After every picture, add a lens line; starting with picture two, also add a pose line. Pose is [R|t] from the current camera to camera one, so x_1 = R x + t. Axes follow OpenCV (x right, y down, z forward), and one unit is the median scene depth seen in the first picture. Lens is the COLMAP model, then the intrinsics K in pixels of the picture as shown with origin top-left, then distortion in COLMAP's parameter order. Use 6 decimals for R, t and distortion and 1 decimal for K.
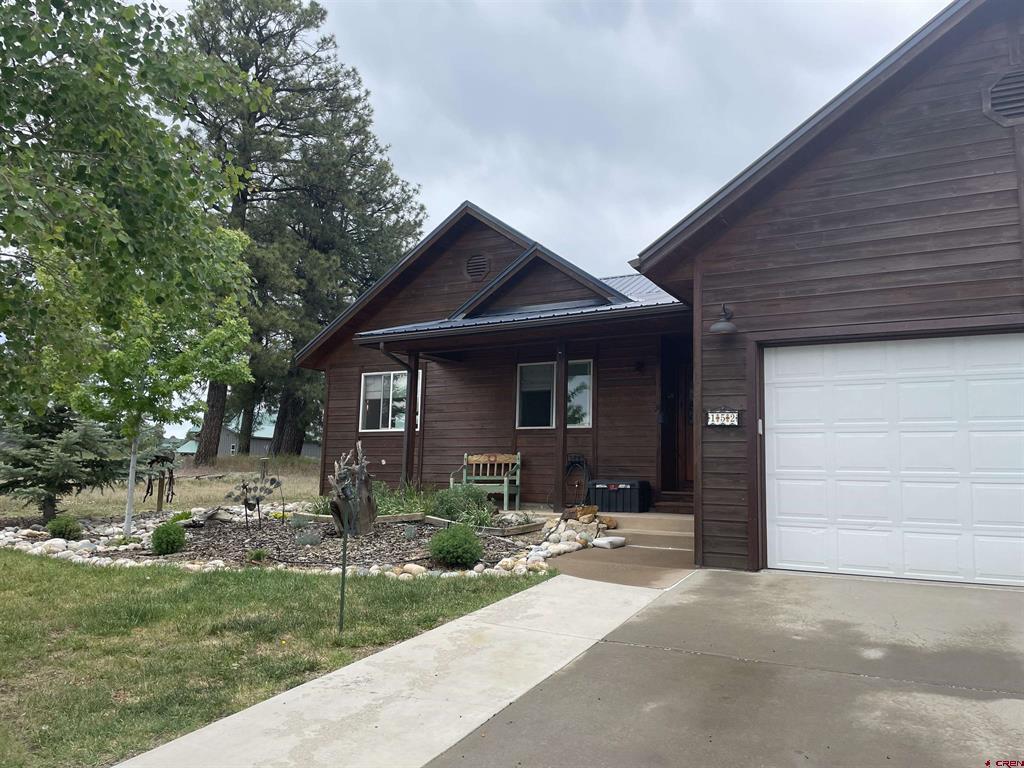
lens RADIAL K [[764.7, 0, 518.0], [0, 764.7, 386.3], [0, 0, 1]] dist [0.035593, -0.025457]
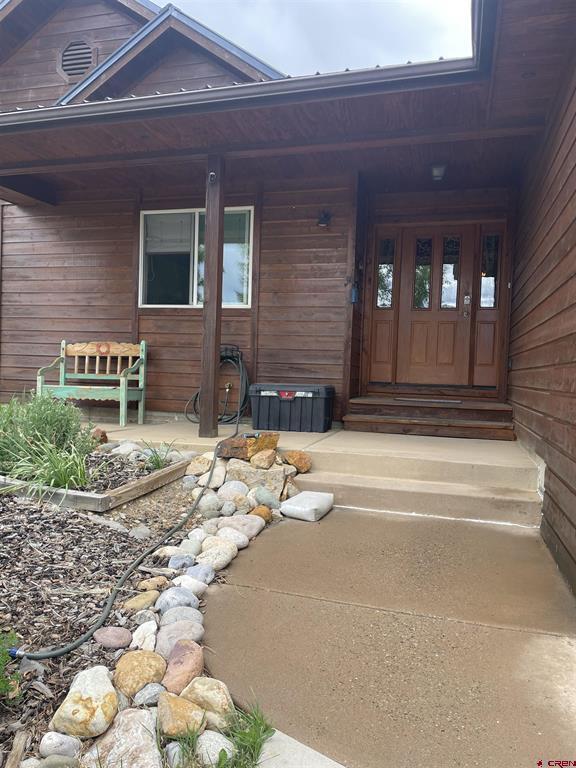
lens RADIAL K [[573.5, 0, 289.5], [0, 573.5, 392.6], [0, 0, 1]] dist [0.035593, -0.025457]
pose [[0.970168, 0.000350, 0.242432, 0.003822], [-0.041523, 0.985462, 0.164744, 0.041010], [-0.238850, -0.169896, 0.956079, 0.459012]]
